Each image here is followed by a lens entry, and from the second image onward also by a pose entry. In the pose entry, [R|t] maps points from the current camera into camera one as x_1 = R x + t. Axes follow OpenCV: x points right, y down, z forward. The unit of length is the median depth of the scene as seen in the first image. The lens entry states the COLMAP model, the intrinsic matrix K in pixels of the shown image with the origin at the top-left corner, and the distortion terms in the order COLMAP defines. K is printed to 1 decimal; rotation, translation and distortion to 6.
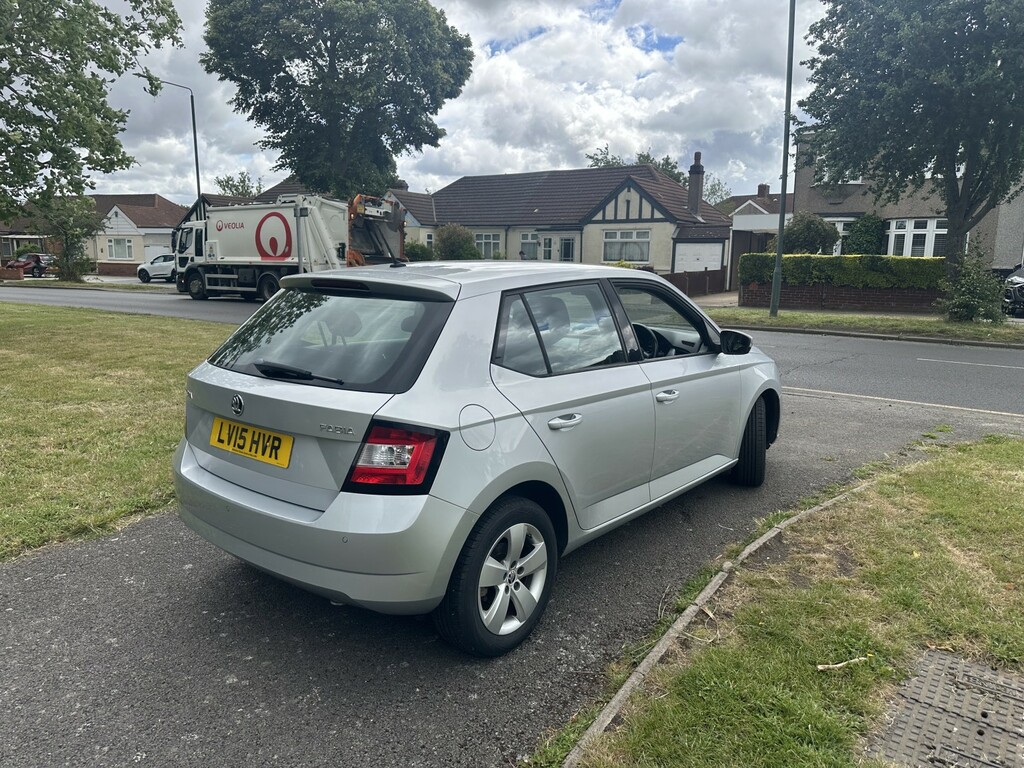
lens RADIAL K [[721.7, 0, 508.5], [0, 721.7, 386.4], [0, 0, 1]] dist [0.037277, -0.010729]
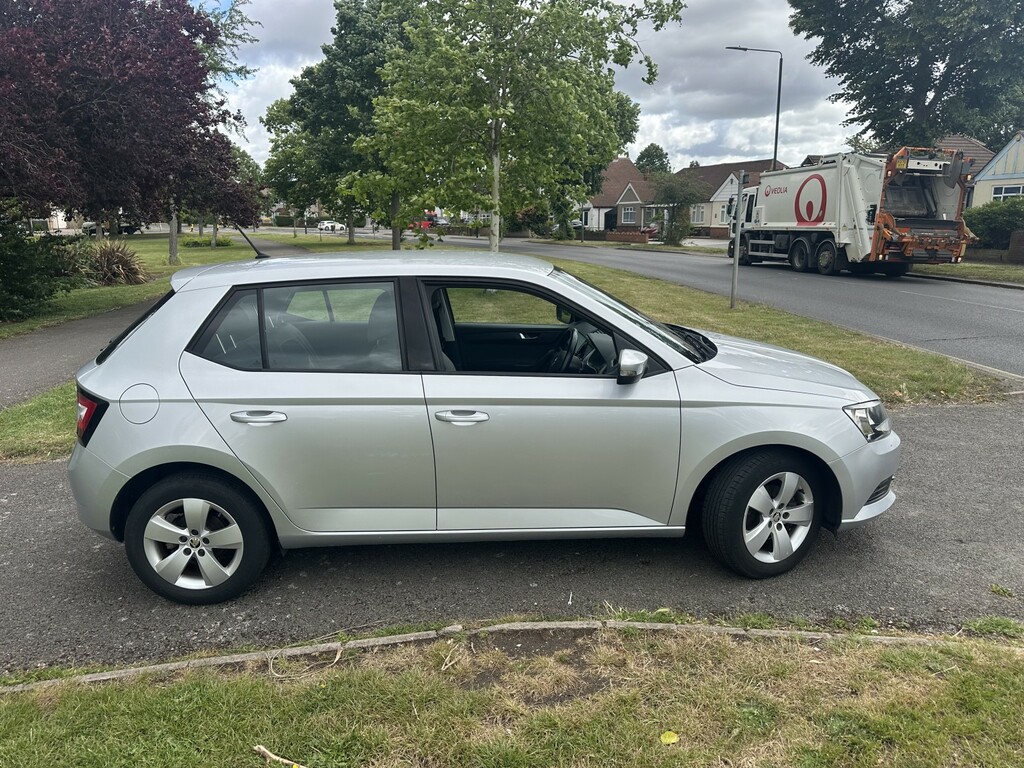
lens RADIAL K [[721.7, 0, 507.9], [0, 721.7, 382.4], [0, 0, 1]] dist [0.037277, -0.010729]
pose [[0.671359, 0.150213, -0.725750, 0.136833], [-0.116178, 0.988469, 0.097119, -0.018386], [0.731970, 0.019115, 0.681069, 0.070999]]
